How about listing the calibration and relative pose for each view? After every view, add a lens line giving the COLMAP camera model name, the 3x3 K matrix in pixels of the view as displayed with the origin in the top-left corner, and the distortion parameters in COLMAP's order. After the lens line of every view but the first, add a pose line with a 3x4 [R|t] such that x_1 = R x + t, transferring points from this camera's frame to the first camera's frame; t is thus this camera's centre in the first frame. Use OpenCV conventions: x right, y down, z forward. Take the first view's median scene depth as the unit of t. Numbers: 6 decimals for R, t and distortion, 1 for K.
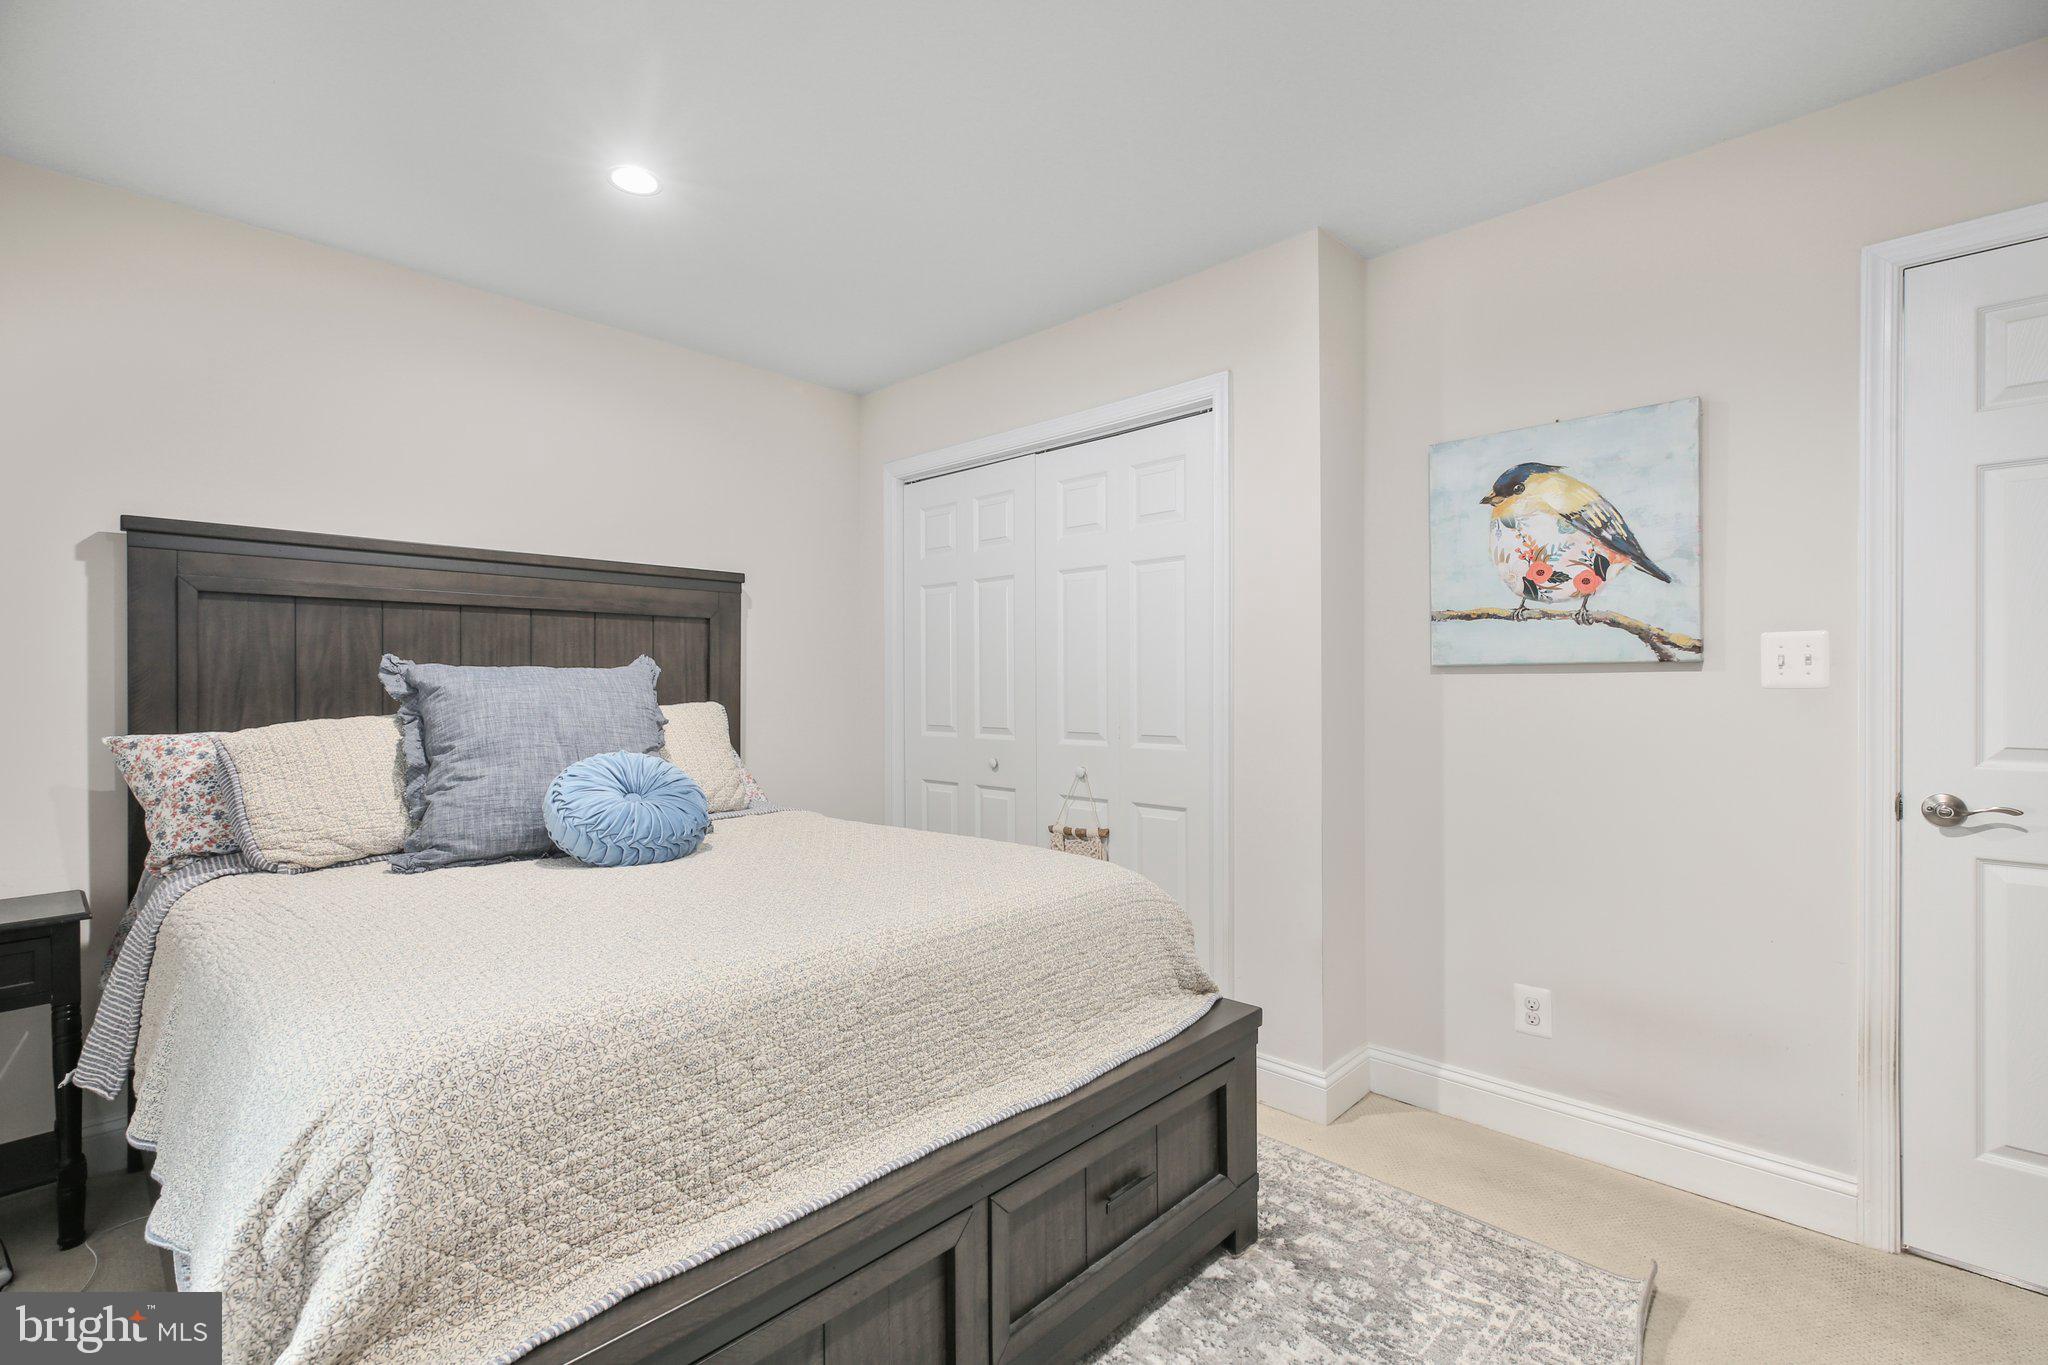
lens RADIAL K [[924.6, 0, 1024.1], [0, 924.6, 688.1], [0, 0, 1]] dist [0.002848, 0.000573]
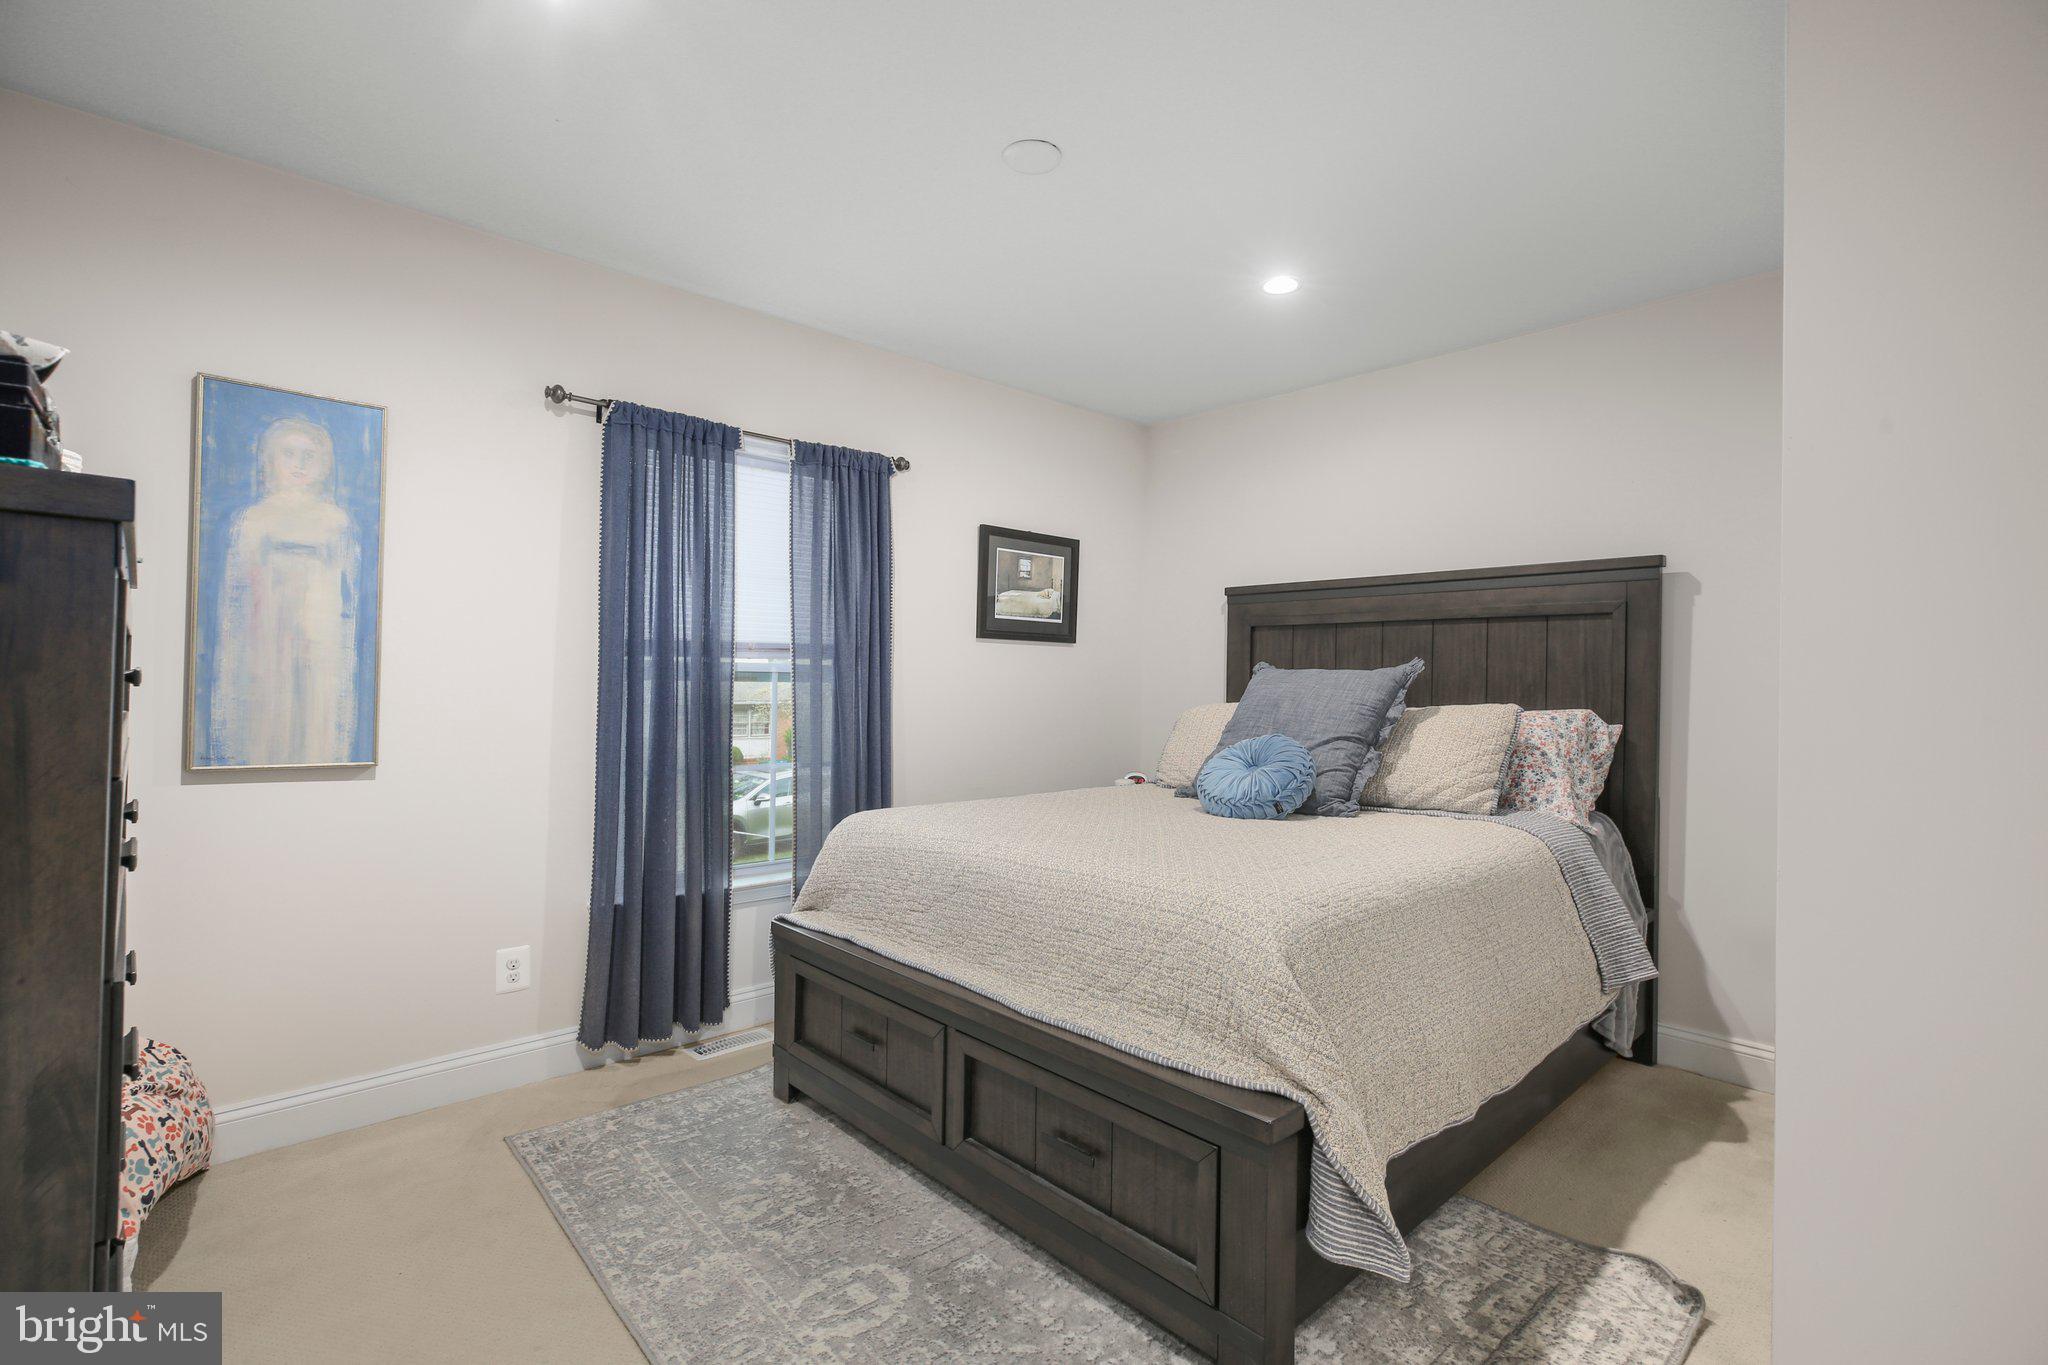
lens RADIAL K [[957.1, 0, 1026.2], [0, 957.1, 676.1], [0, 0, 1]] dist [-0.003010, -0.000209]
pose [[-0.064033, -0.002510, -0.997945, 0.909734], [-0.017349, 0.999849, -0.001401, -0.005341], [0.997797, 0.017223, -0.064067, 0.745117]]
